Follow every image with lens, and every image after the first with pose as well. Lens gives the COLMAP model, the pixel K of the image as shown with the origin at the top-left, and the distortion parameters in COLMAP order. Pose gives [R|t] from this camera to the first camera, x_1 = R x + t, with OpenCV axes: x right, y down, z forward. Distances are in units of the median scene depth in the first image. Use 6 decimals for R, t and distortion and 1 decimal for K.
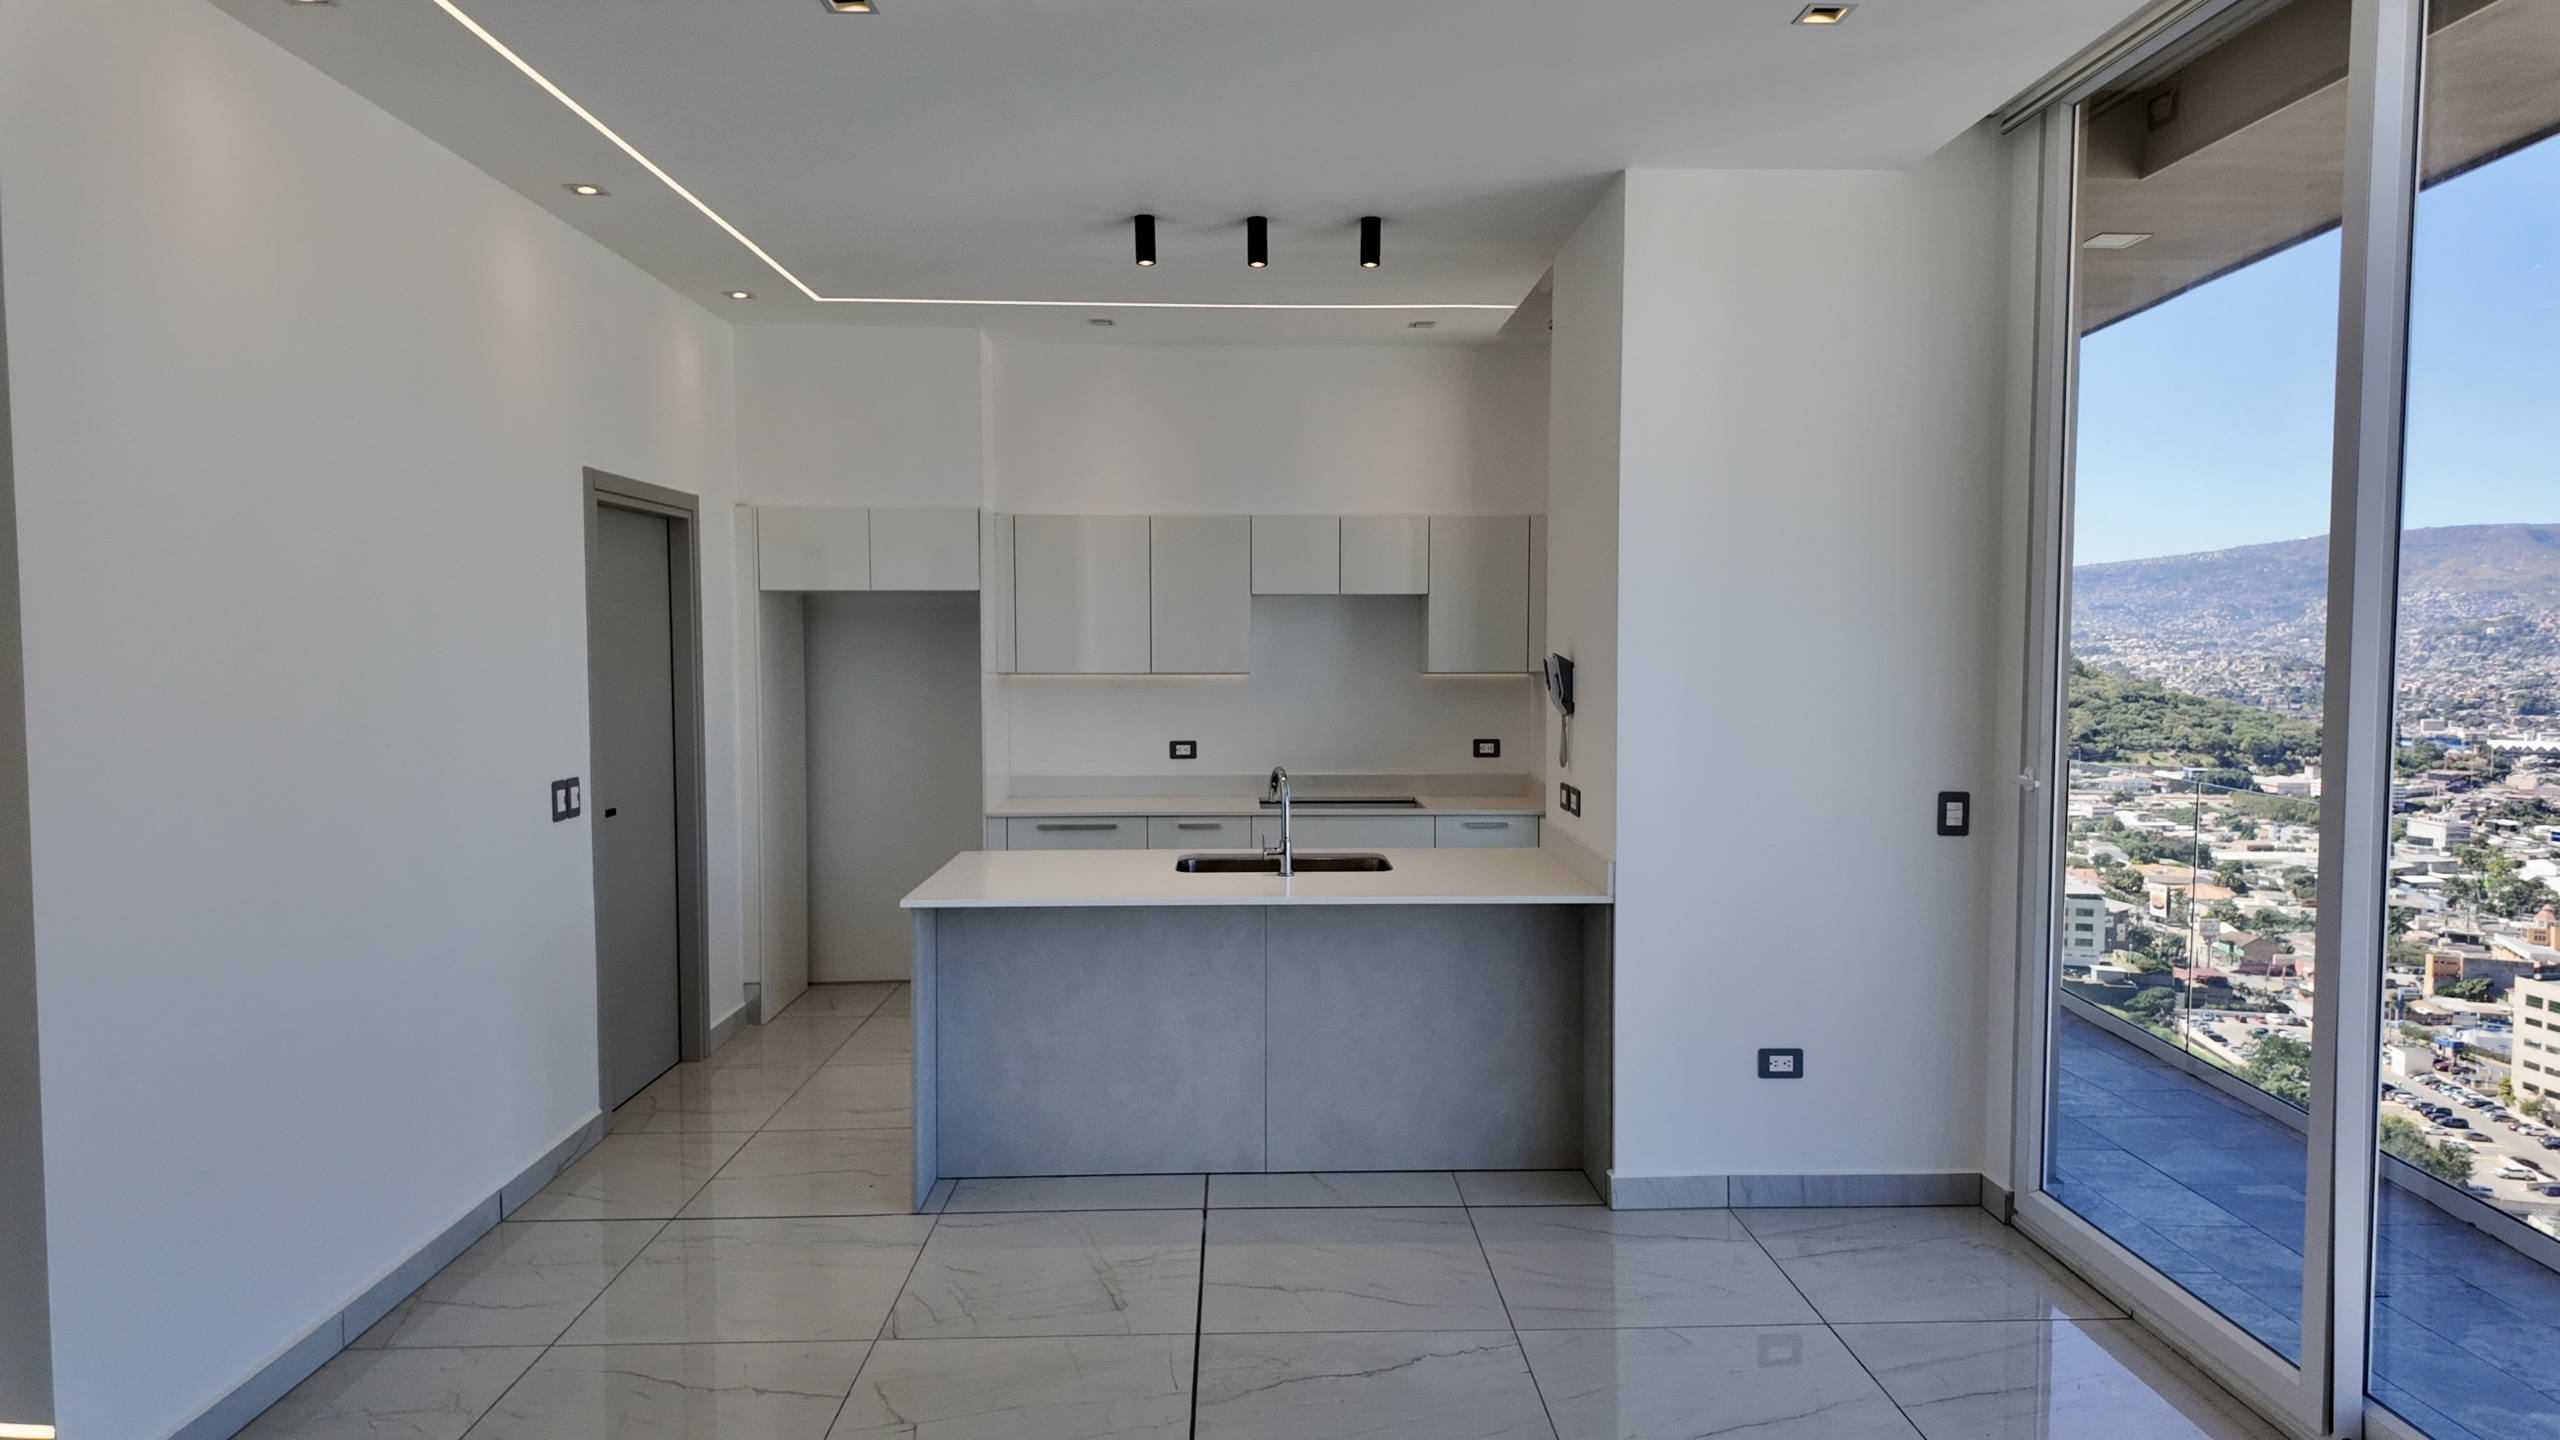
lens RADIAL K [[1486.5, 0, 1280.0], [0, 1486.5, 720.0], [0, 0, 1]] dist [0.078228, -0.065871]
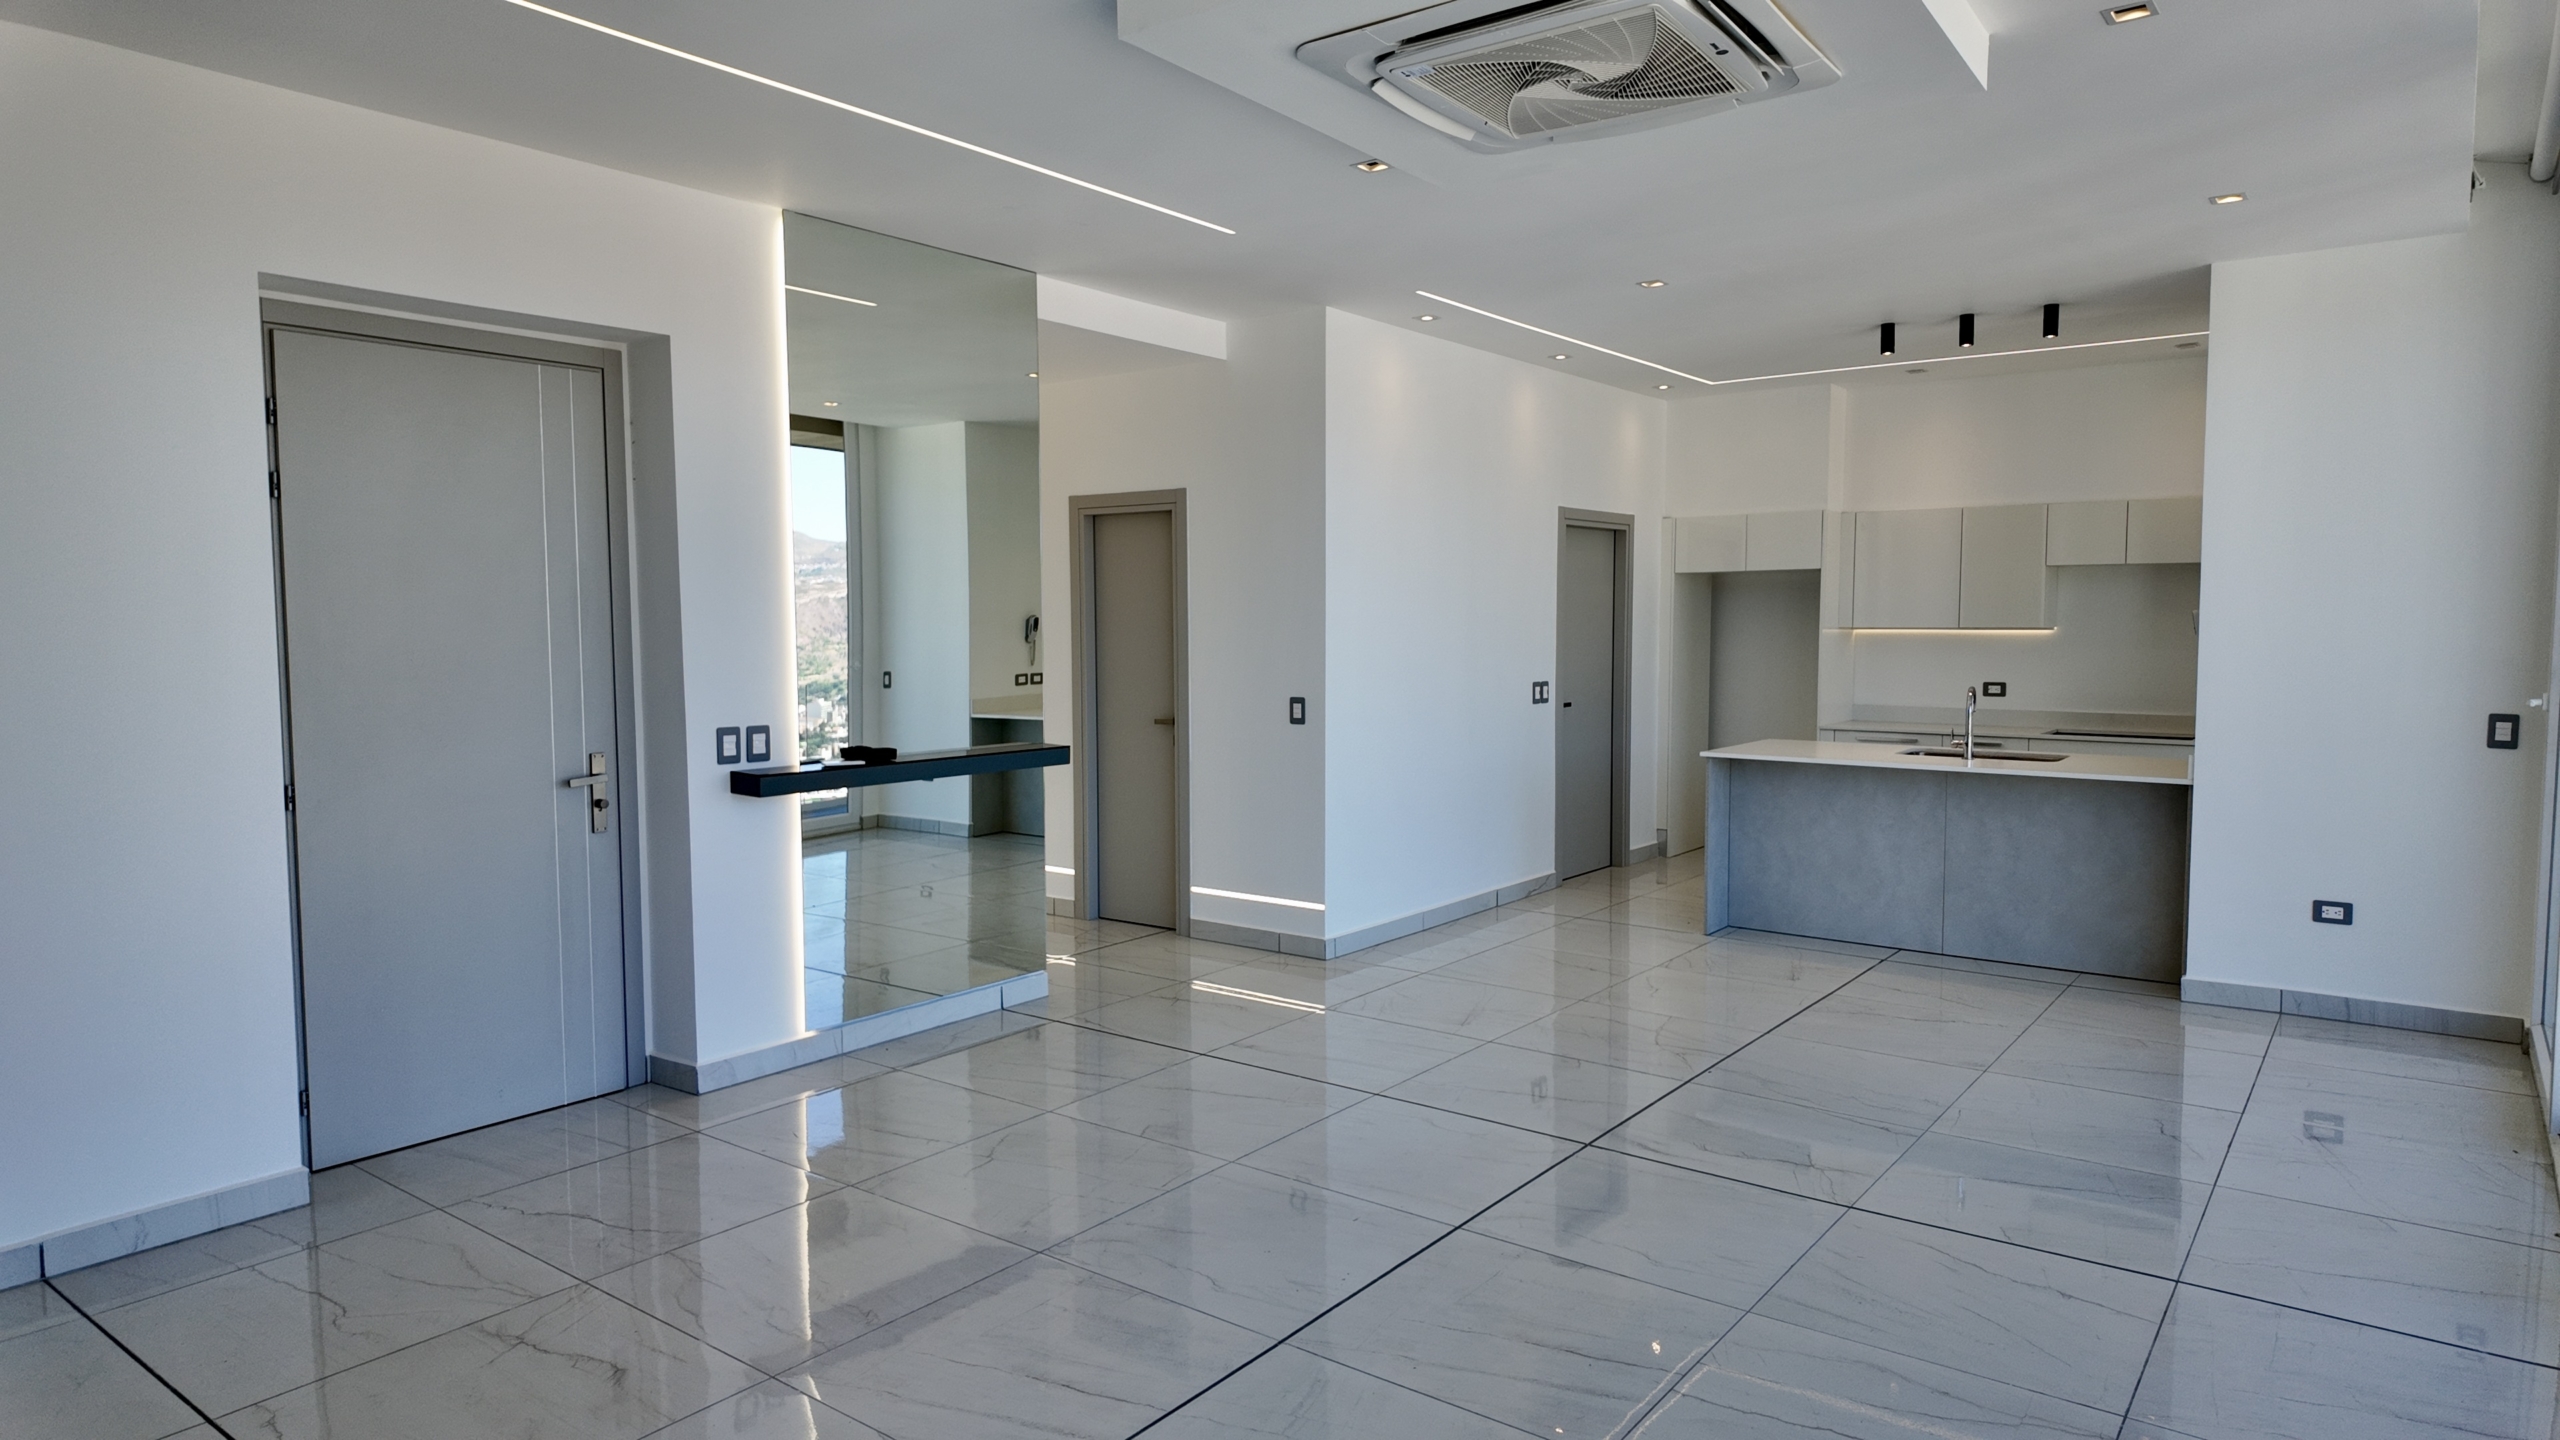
lens RADIAL K [[1486.5, 0, 1280.0], [0, 1486.5, 720.0], [0, 0, 1]] dist [0.078228, -0.065871]
pose [[0.774427, 0.043110, -0.631192, 0.338650], [-0.033513, 0.999070, 0.027118, 0.038876], [0.631775, 0.000152, 0.775152, -0.476835]]
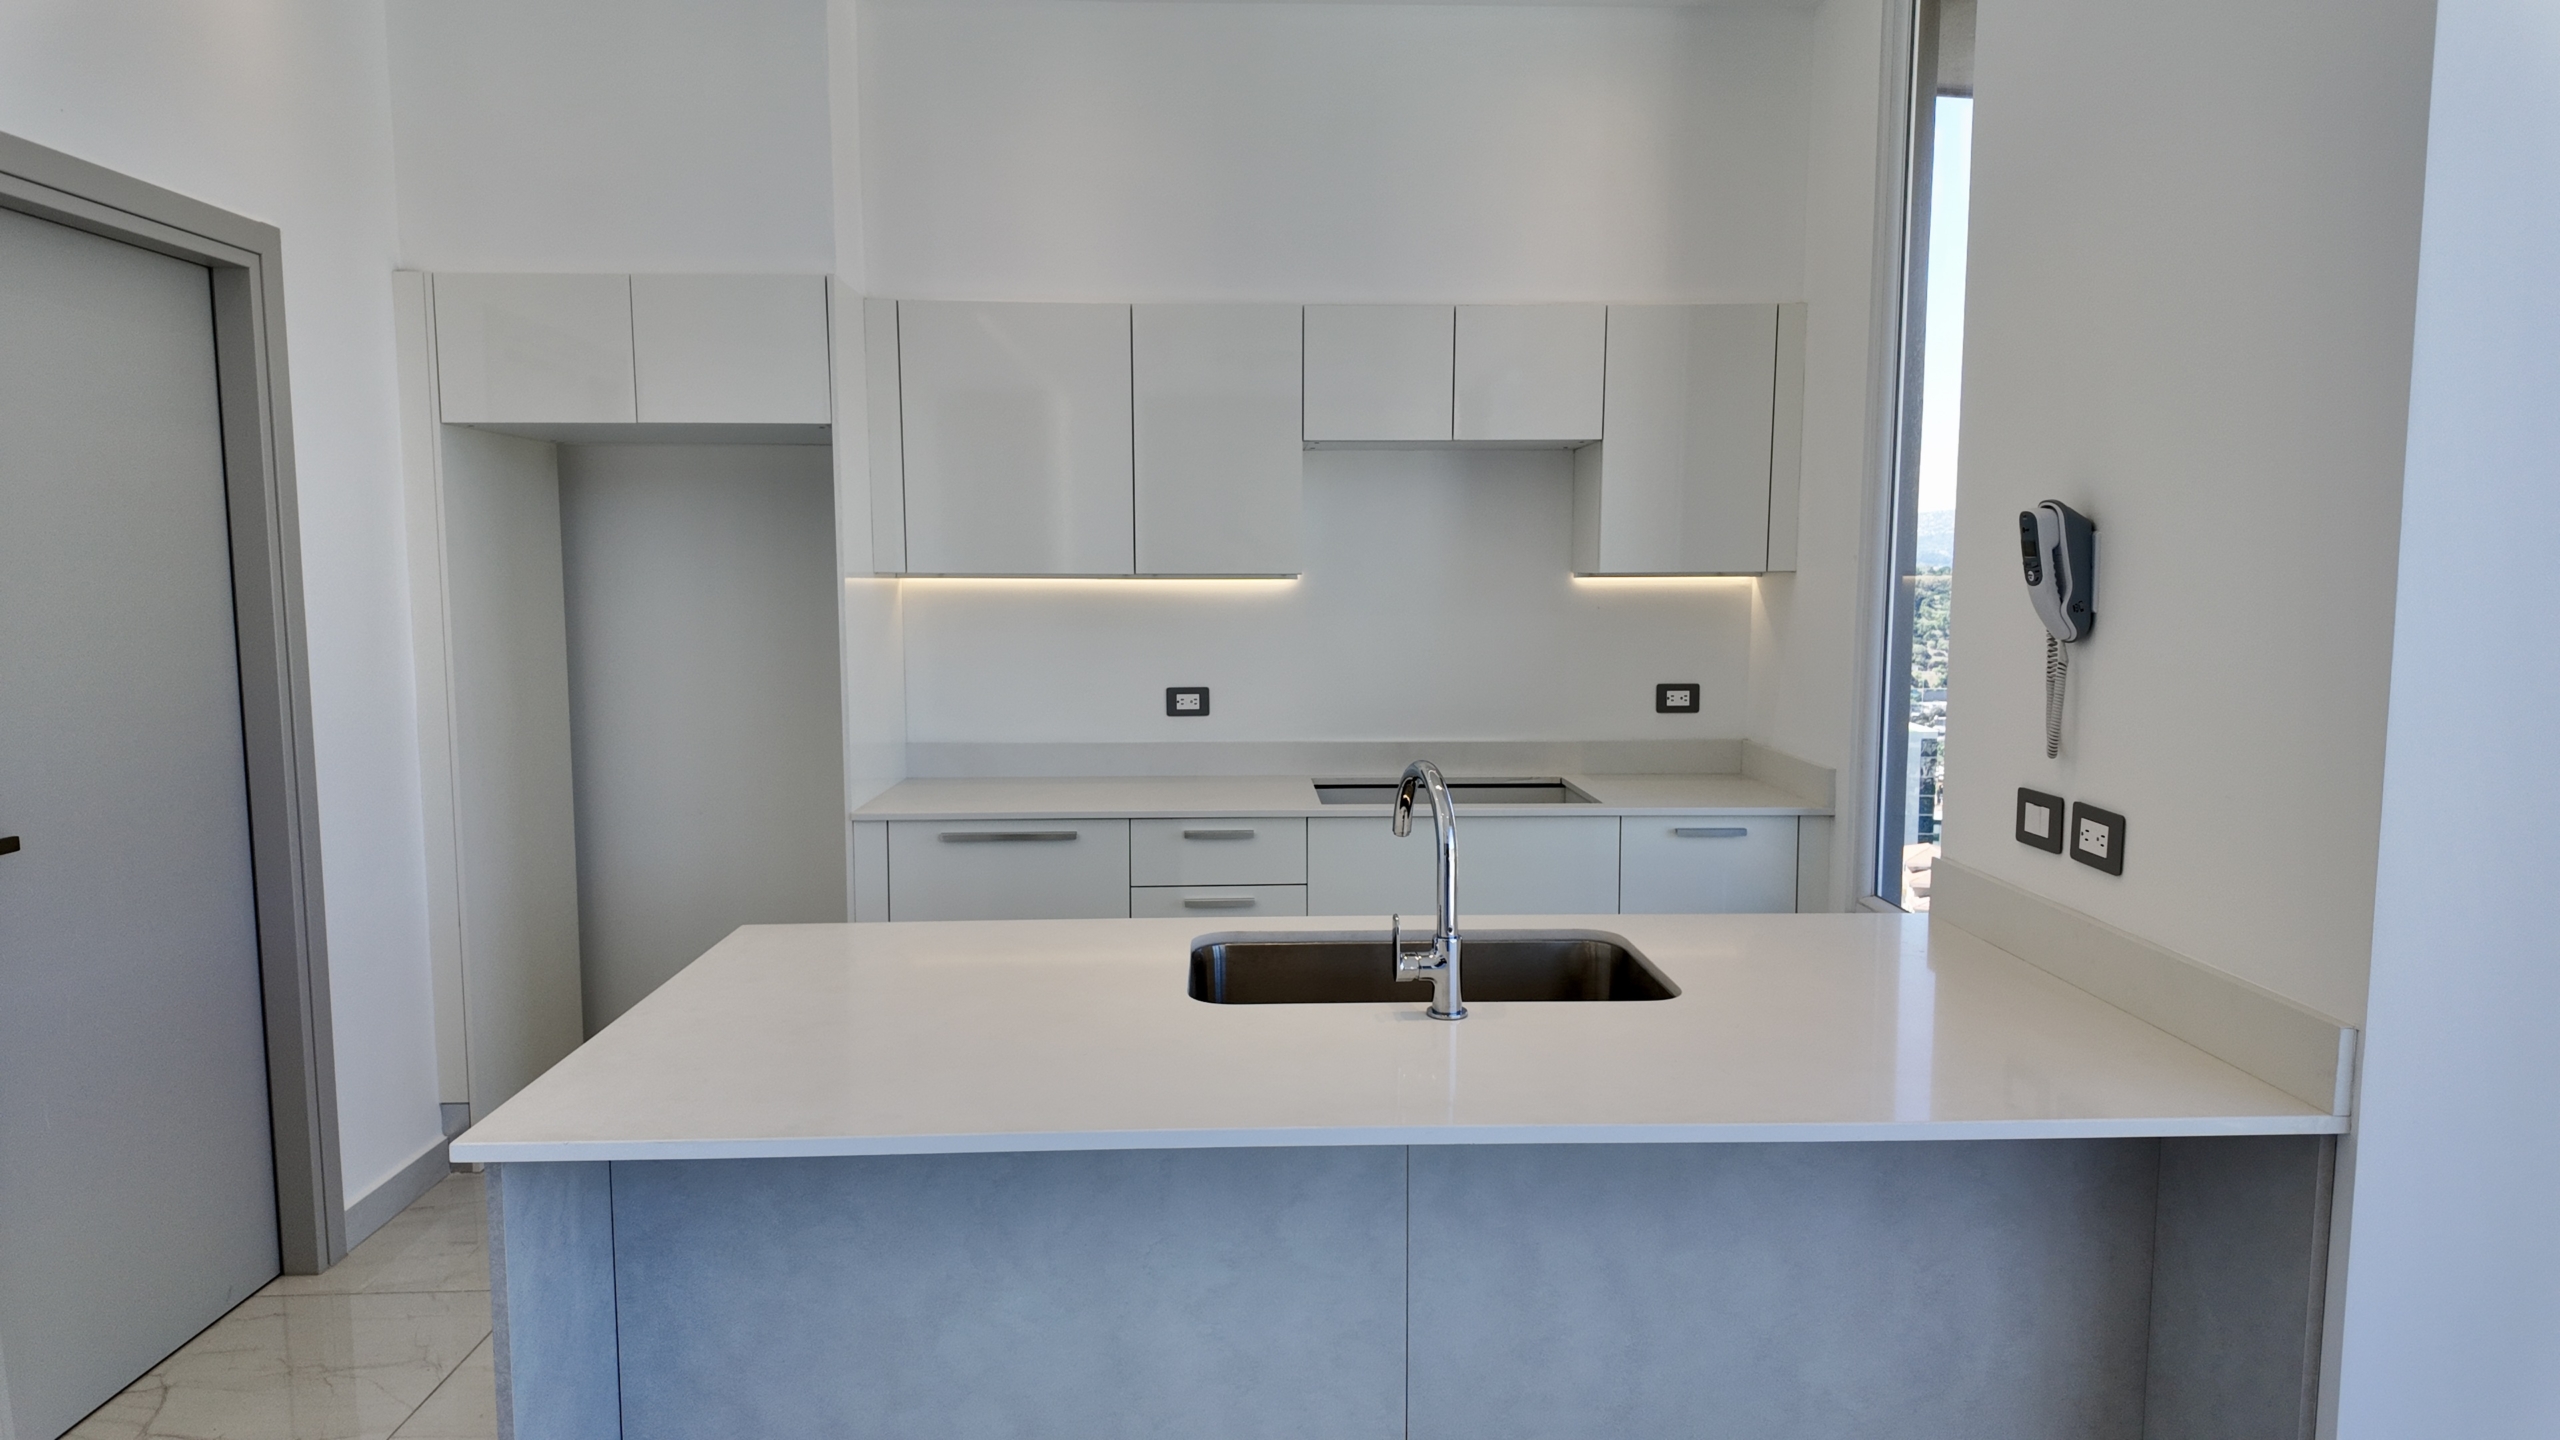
lens RADIAL K [[1502.2, 0, 1280.0], [0, 1502.2, 720.0], [0, 0, 1]] dist [0.049498, -0.067160]
pose [[0.999973, -0.000052, 0.007342, -0.038411], [-0.000274, 0.999013, 0.044413, 0.000188], [-0.007337, -0.044414, 0.998986, 0.461070]]
